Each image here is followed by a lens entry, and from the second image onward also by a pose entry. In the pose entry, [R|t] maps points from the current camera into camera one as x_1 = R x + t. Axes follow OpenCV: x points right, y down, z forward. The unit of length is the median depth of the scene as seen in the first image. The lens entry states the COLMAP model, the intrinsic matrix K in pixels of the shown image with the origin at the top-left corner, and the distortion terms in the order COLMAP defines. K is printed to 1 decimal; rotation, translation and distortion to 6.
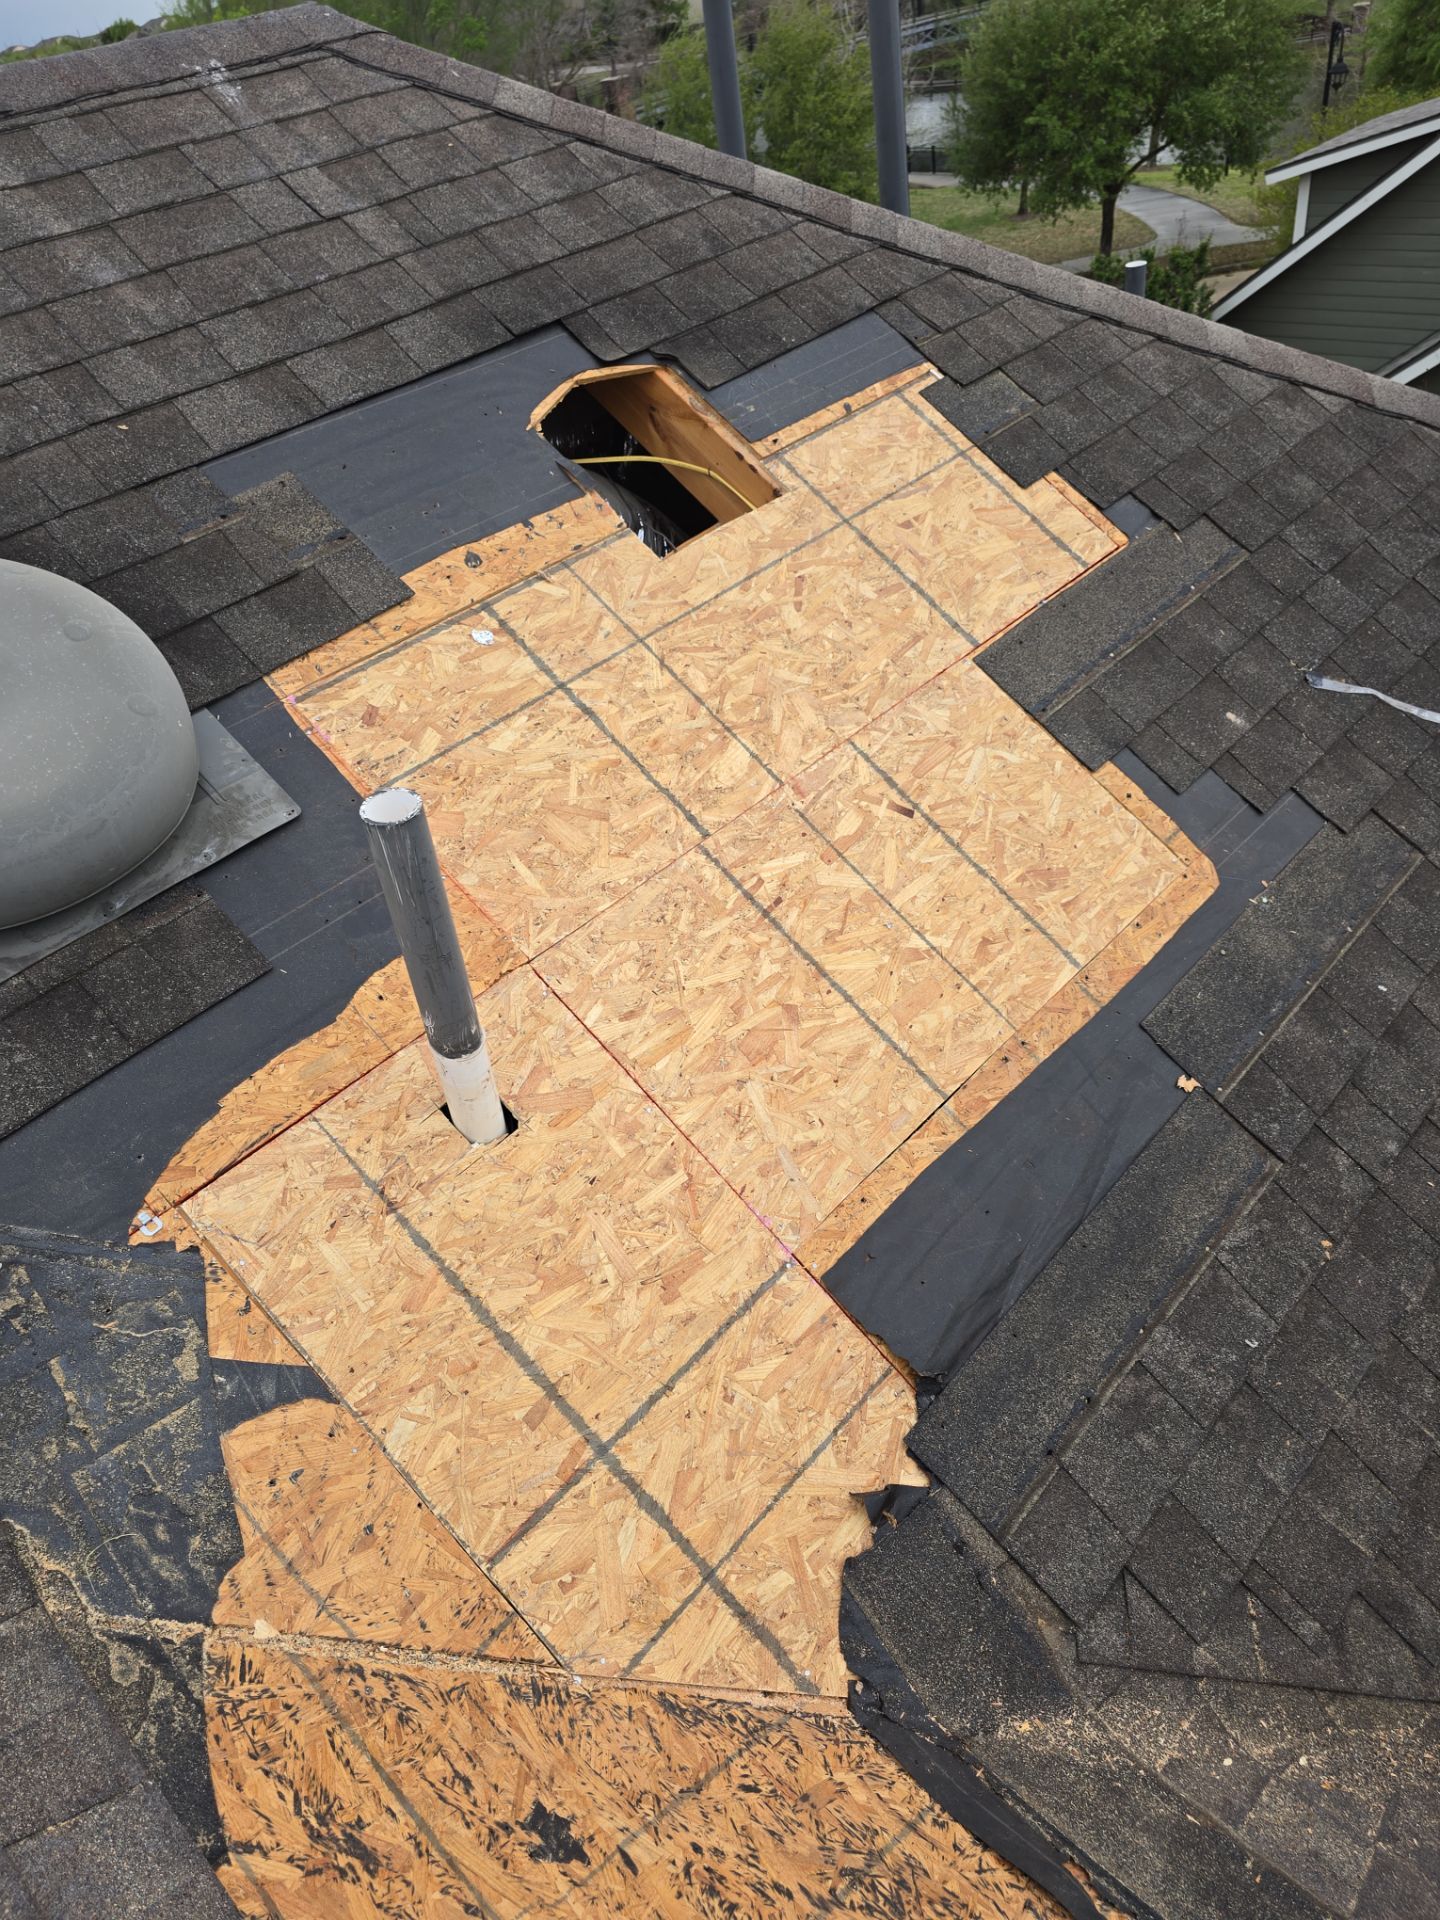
lens RADIAL K [[1305.2, 0, 728.6], [0, 1305.2, 966.0], [0, 0, 1]] dist [0.047525, -0.041533]
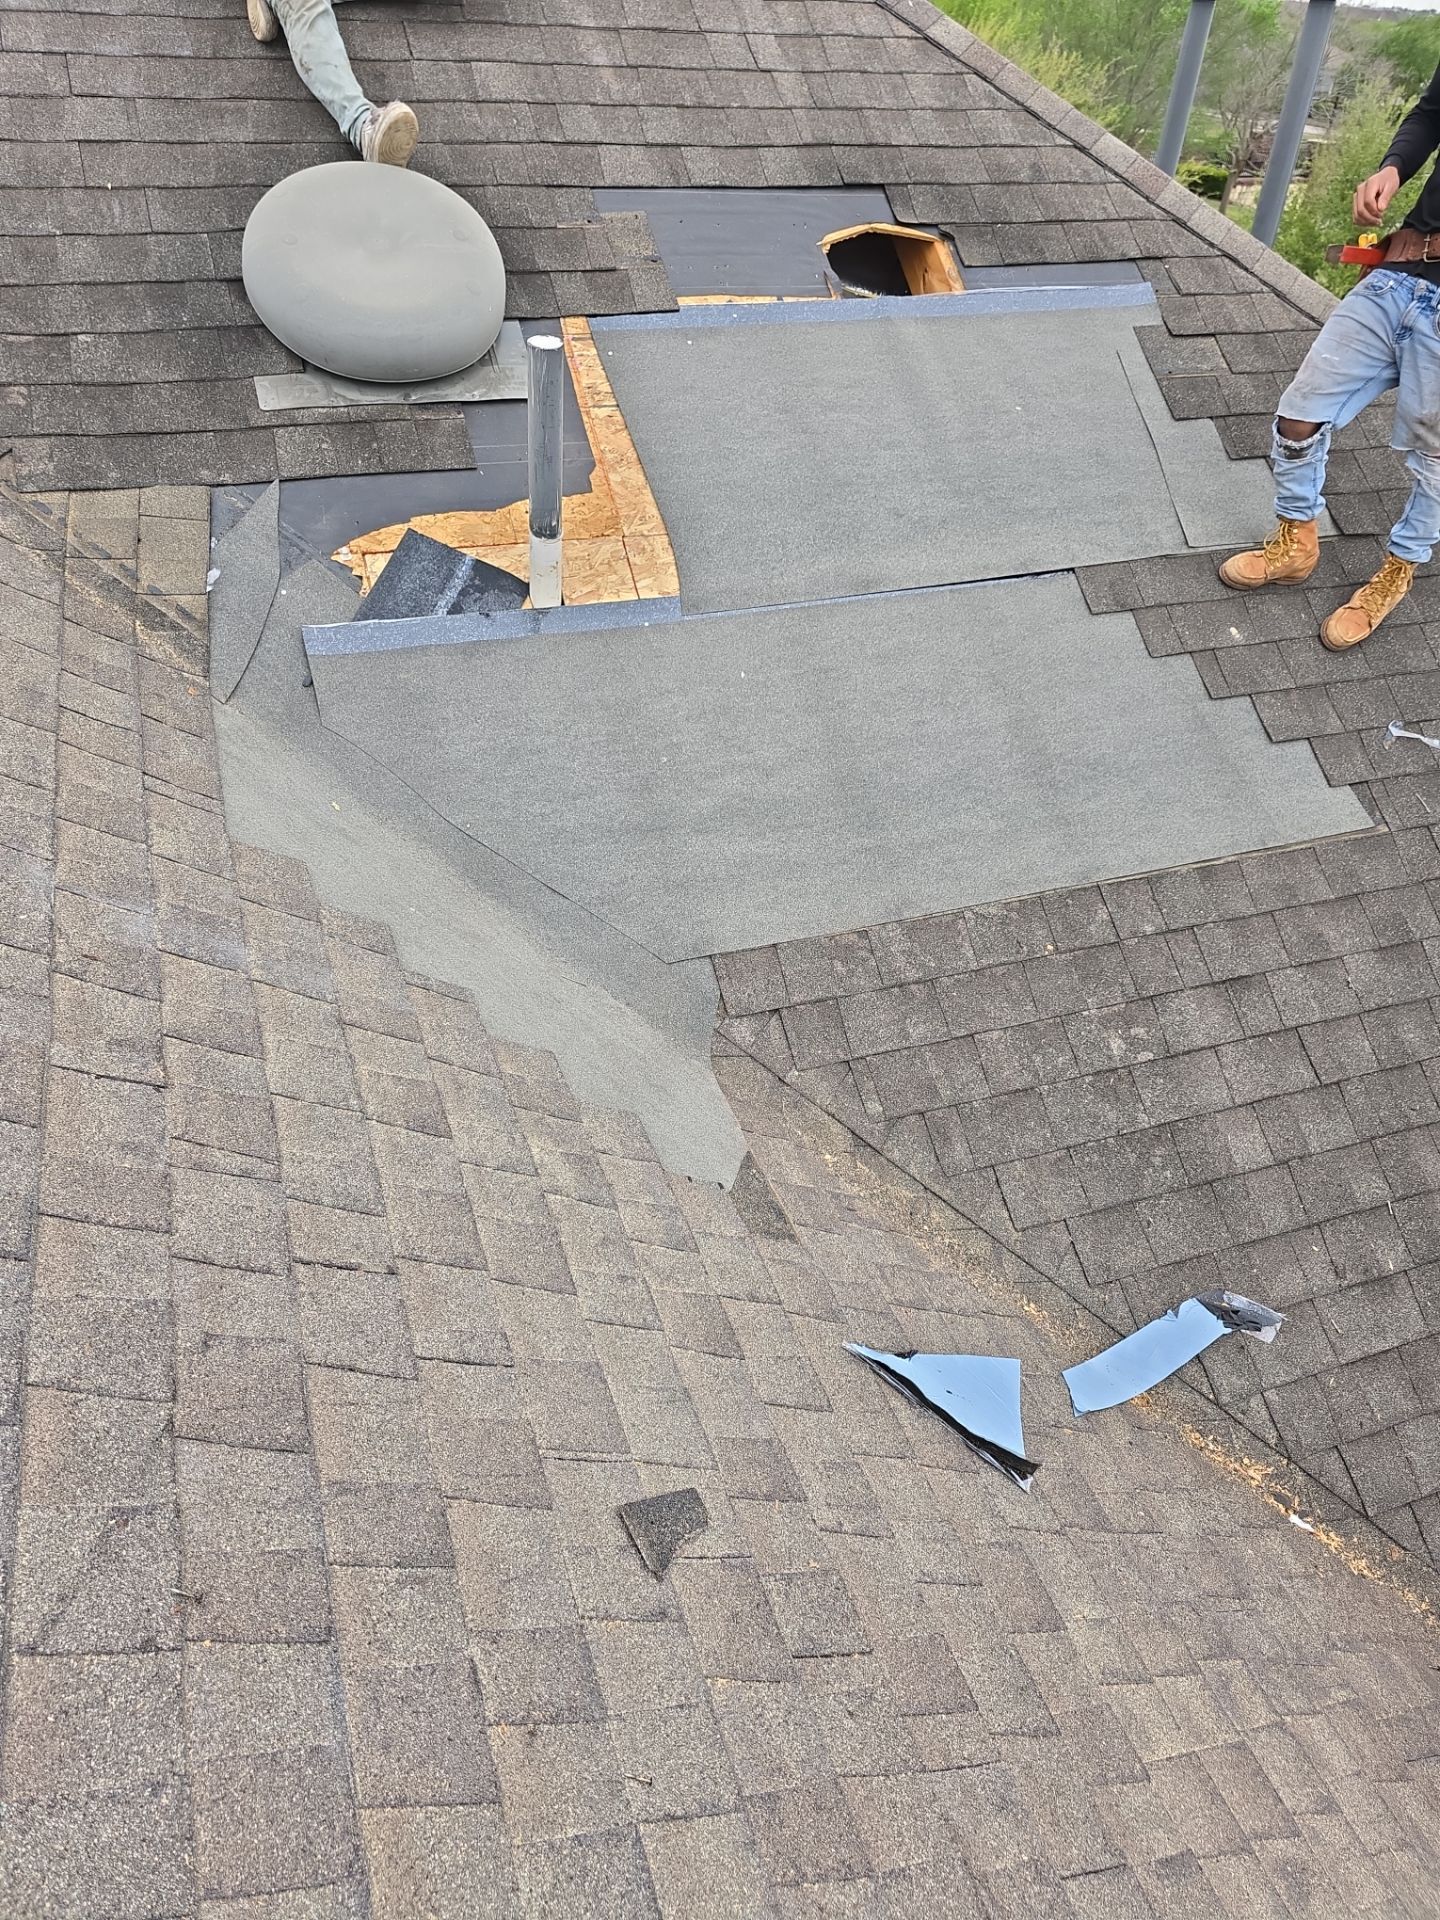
lens RADIAL K [[1305.2, 0, 713.1], [0, 1305.2, 957.8], [0, 0, 1]] dist [0.047525, -0.041533]
pose [[0.874158, 0.420332, -0.243248, 0.499060], [-0.420896, 0.905600, 0.052307, 0.307035], [0.242271, 0.056658, 0.968553, -0.416293]]
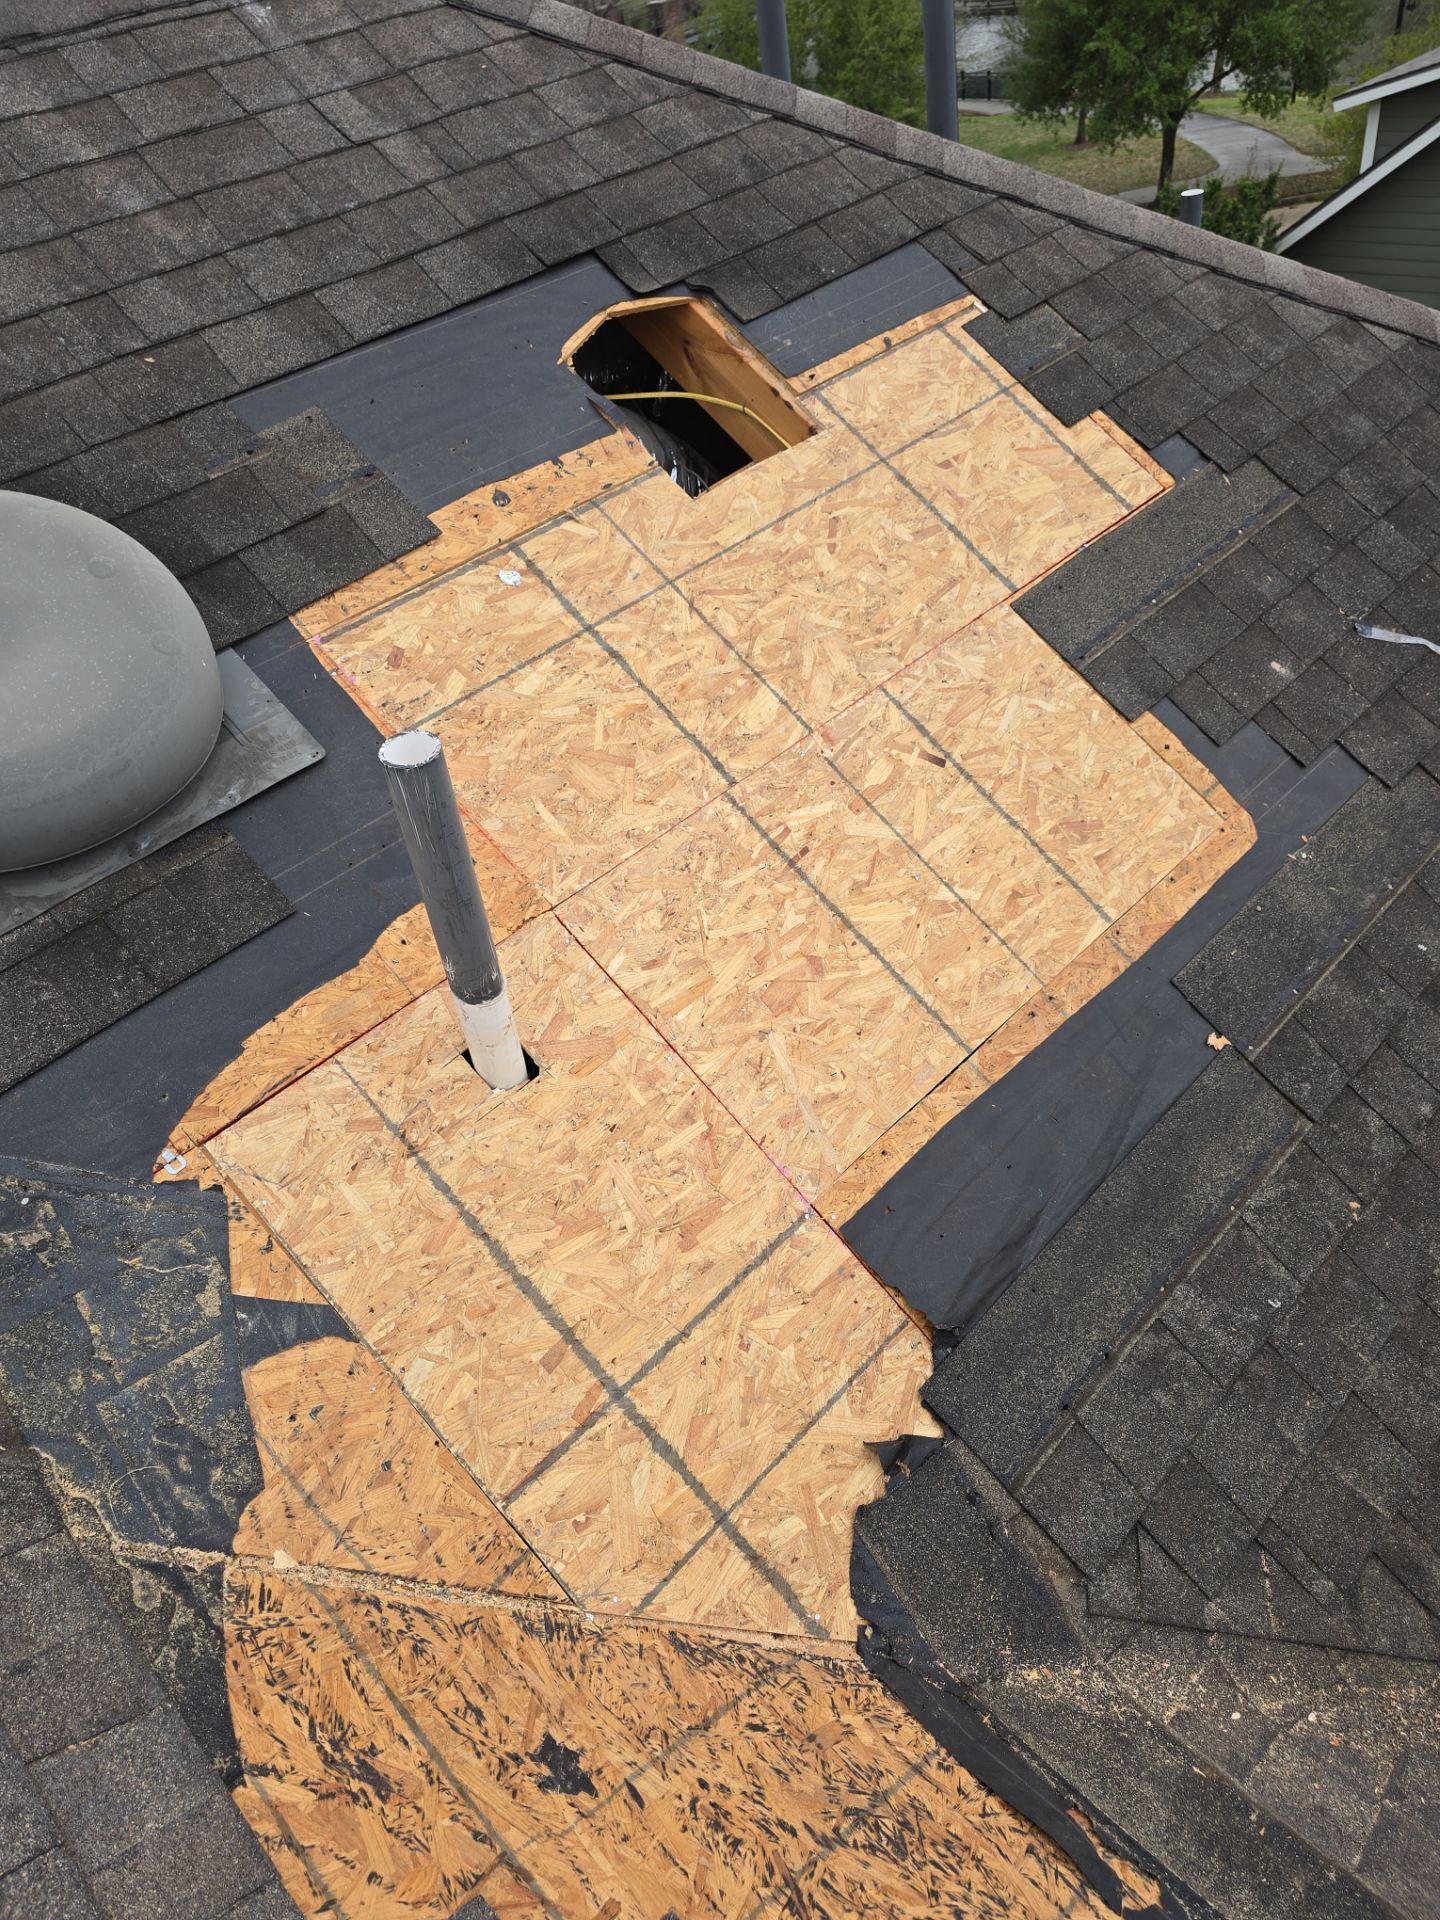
lens RADIAL K [[1305.2, 0, 728.2], [0, 1305.2, 966.7], [0, 0, 1]] dist [0.047525, -0.041533]
pose [[0.999519, 0.015755, -0.026707, 0.008139], [-0.014682, 0.999095, 0.039915, -0.000438], [0.027311, -0.039503, 0.998846, 0.007708]]
